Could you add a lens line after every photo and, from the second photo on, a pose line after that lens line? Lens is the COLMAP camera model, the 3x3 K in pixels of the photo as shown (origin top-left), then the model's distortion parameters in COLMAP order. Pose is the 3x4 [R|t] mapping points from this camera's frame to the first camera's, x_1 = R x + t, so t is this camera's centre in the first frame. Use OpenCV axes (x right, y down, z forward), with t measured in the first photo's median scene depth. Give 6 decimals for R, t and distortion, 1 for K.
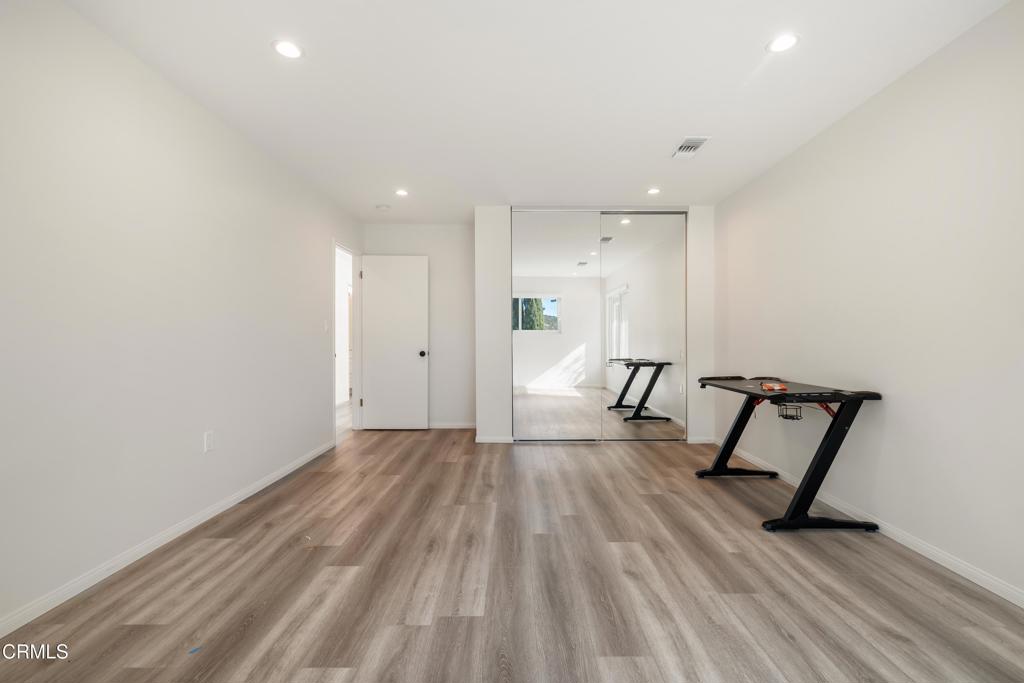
lens RADIAL K [[428.3, 0, 512.7], [0, 428.3, 340.4], [0, 0, 1]] dist [-0.001242, 0.000687]
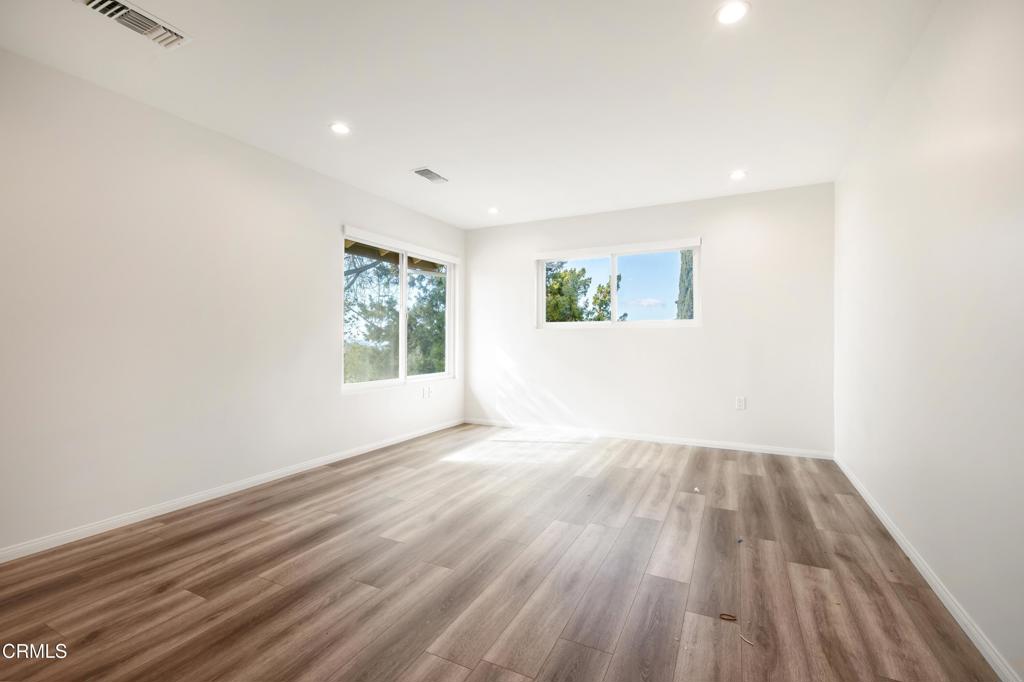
lens RADIAL K [[428.3, 0, 512.4], [0, 428.3, 339.0], [0, 0, 1]] dist [-0.001242, 0.000687]
pose [[-0.887310, -0.003891, 0.461157, -0.519742], [-0.001829, 0.999986, 0.004917, -0.007581], [-0.461170, 0.003520, -0.887305, 1.977104]]
